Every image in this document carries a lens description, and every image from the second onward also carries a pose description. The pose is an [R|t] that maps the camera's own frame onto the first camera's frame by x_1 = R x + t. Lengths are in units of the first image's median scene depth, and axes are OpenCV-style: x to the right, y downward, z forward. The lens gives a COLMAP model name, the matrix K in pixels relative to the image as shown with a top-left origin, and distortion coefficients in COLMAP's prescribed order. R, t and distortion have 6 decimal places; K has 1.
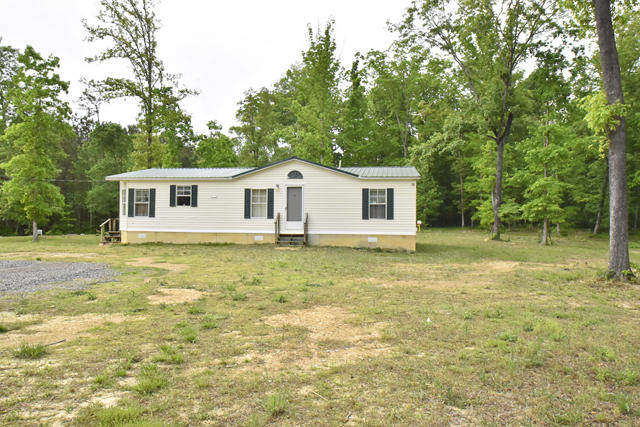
lens RADIAL K [[473.8, 0, 319.6], [0, 473.8, 212.7], [0, 0, 1]] dist [-0.047018, 0.001193]
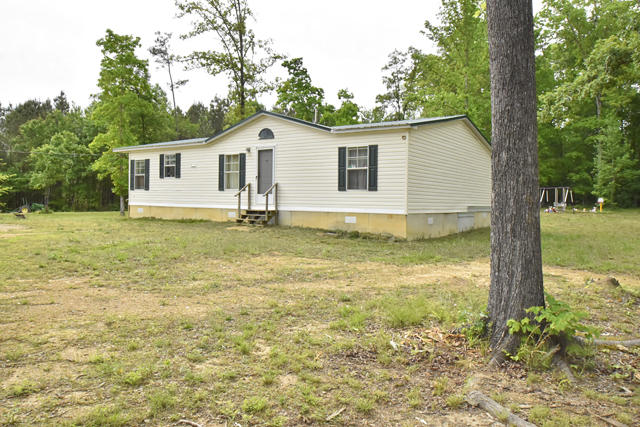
lens RADIAL K [[473.8, 0, 320.2], [0, 473.8, 211.8], [0, 0, 1]] dist [-0.047018, 0.001193]
pose [[0.887151, 0.015972, -0.461202, 0.382652], [0.003471, 0.999142, 0.041277, 0.015443], [0.461466, -0.038220, 0.886334, 0.347020]]
